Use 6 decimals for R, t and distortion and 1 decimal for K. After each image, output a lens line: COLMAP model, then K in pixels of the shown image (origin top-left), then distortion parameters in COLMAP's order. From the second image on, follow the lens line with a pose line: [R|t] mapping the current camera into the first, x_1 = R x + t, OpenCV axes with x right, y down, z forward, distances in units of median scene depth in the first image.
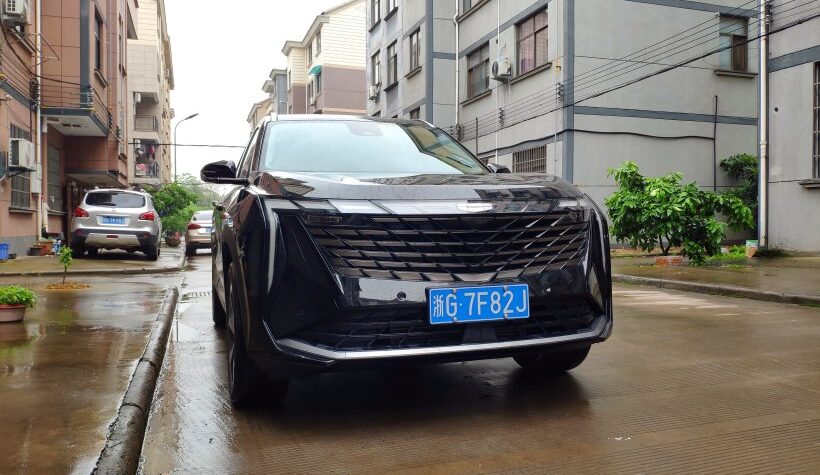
lens RADIAL K [[657.4, 0, 417.5], [0, 657.4, 238.7], [0, 0, 1]] dist [-0.007376, -0.007268]
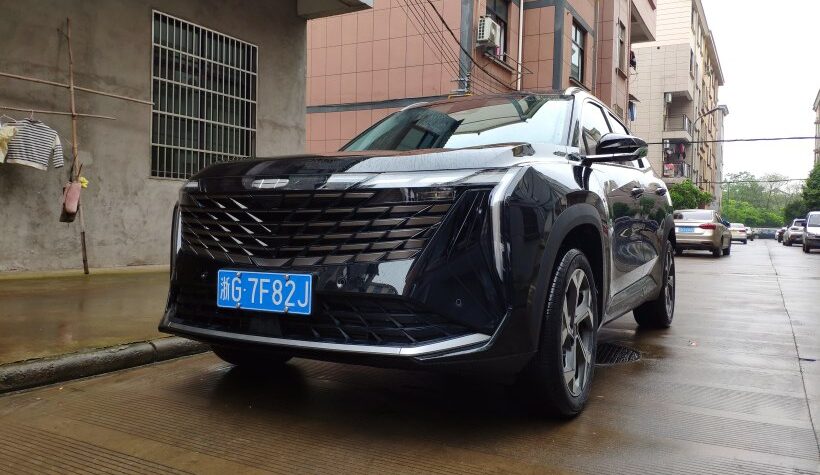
lens RADIAL K [[657.4, 0, 417.5], [0, 657.4, 238.7], [0, 0, 1]] dist [-0.007376, -0.007268]
pose [[0.672666, 0.034274, -0.739152, 0.881956], [-0.035694, 0.999267, 0.013852, 0.007103], [0.739085, 0.017065, 0.673396, 0.543826]]
